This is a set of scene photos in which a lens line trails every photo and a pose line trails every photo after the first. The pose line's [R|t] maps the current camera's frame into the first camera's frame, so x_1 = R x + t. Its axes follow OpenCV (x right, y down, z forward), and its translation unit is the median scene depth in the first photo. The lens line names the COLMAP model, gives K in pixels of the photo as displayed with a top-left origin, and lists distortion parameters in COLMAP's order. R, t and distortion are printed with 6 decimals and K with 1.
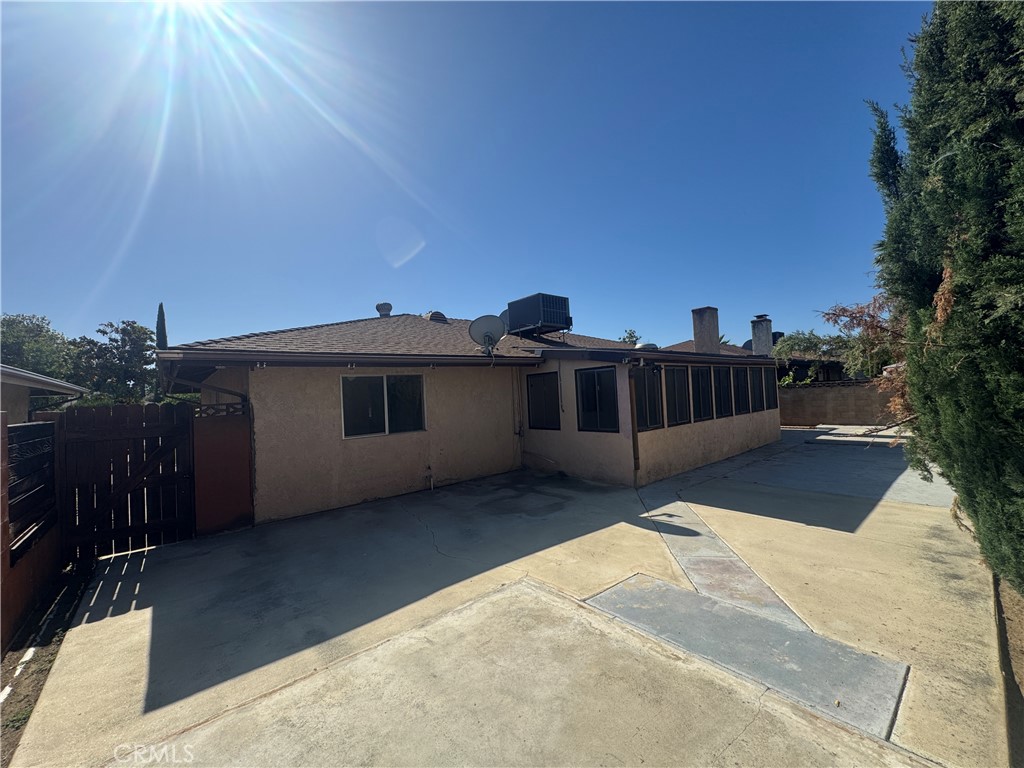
lens RADIAL K [[407.4, 0, 506.5], [0, 407.4, 380.8], [0, 0, 1]] dist [-0.000677, 0.000753]
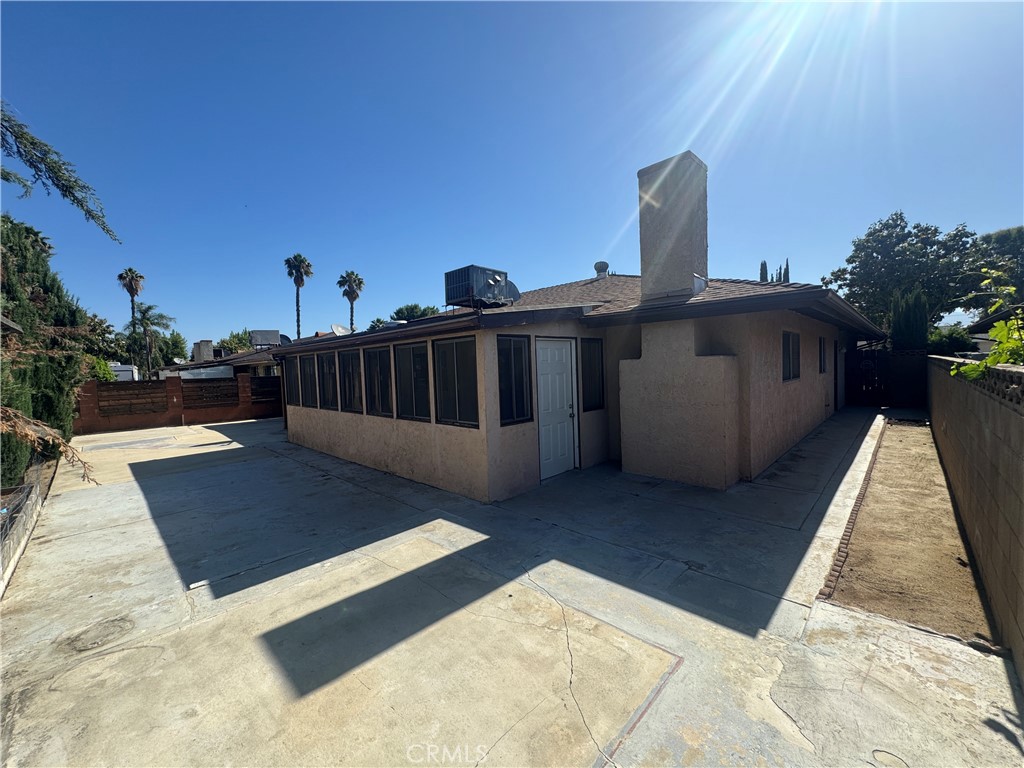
lens RADIAL K [[407.4, 0, 517.7], [0, 407.4, 387.6], [0, 0, 1]] dist [-0.000677, 0.000753]
pose [[0.100824, 0.087006, -0.991093, 1.431190], [0.062079, 0.993678, 0.093548, -0.015616], [0.992966, -0.070958, 0.094786, 1.320306]]
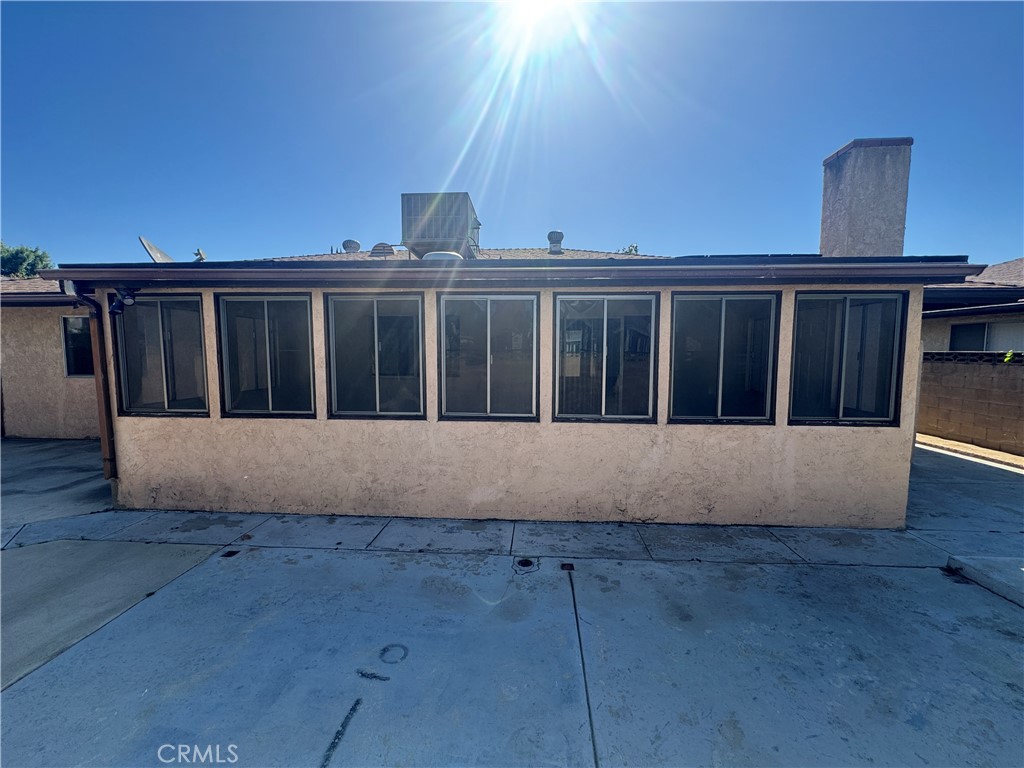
lens RADIAL K [[407.4, 0, 512.3], [0, 407.4, 384.3], [0, 0, 1]] dist [-0.000677, 0.000753]
pose [[0.725075, 0.109144, -0.679966, 0.774389], [-0.010254, 0.988963, 0.147808, -0.003904], [0.688593, -0.100199, 0.718192, 0.691261]]
